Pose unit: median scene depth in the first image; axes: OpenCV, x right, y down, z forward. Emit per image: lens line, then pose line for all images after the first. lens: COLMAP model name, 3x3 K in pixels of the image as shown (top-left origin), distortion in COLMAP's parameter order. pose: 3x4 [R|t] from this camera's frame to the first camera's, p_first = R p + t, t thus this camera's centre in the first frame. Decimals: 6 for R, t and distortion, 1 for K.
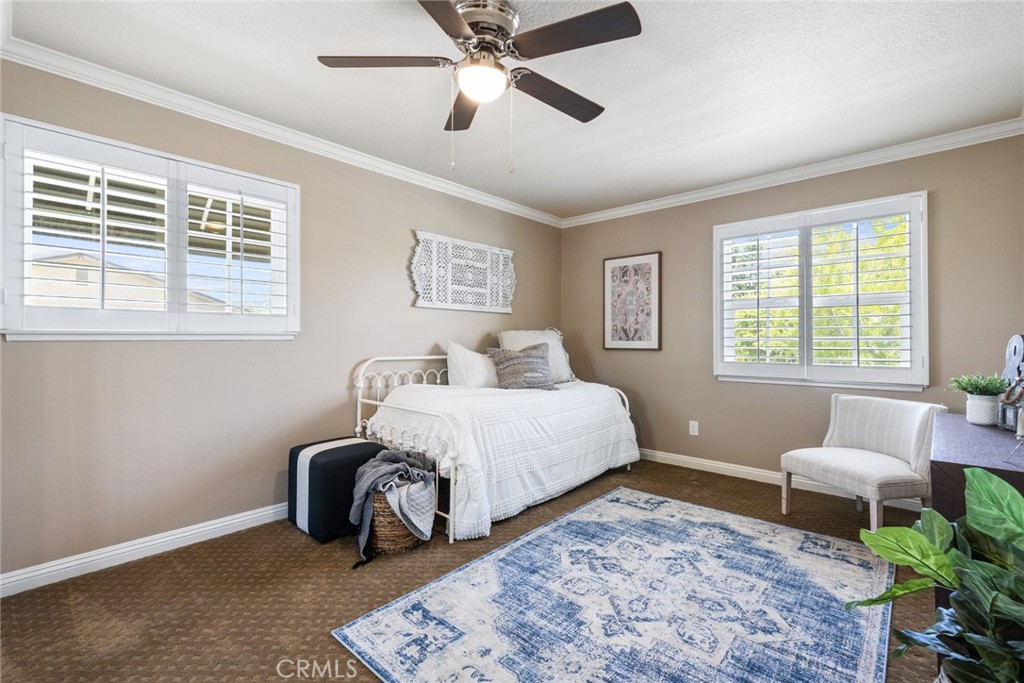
lens RADIAL K [[442.7, 0, 518.8], [0, 442.7, 338.9], [0, 0, 1]] dist [0.003496, 0.000324]
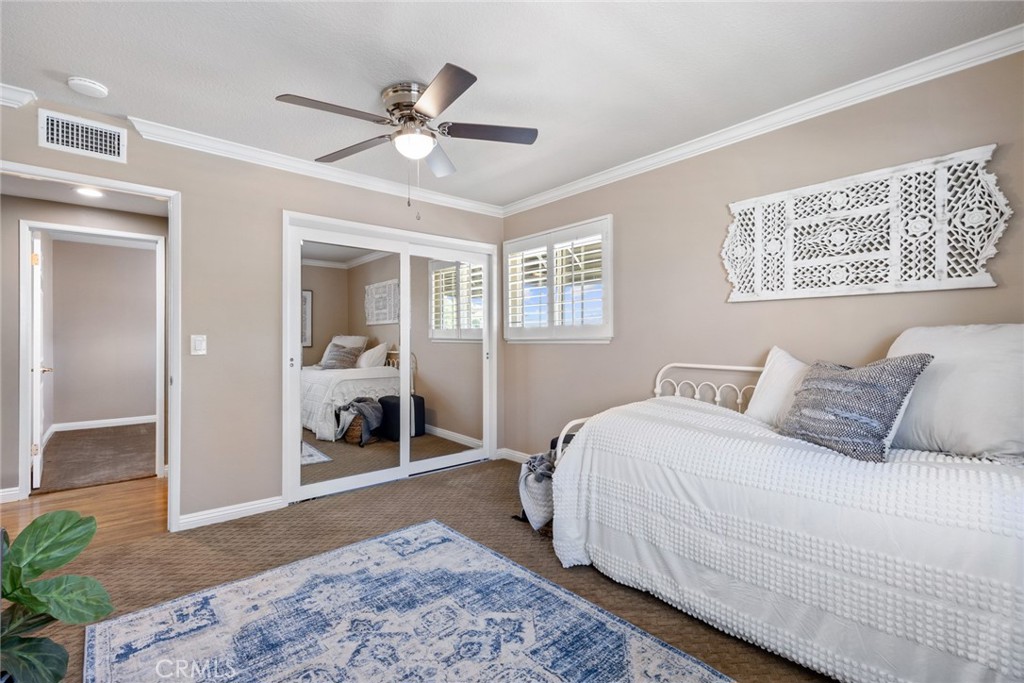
lens RADIAL K [[442.7, 0, 518.8], [0, 442.7, 338.9], [0, 0, 1]] dist [0.003496, 0.000324]
pose [[-0.088200, -0.002525, -0.996100, 0.818742], [0.004498, 0.999986, -0.002933, -0.009897], [0.996093, -0.004739, -0.088187, 0.985773]]
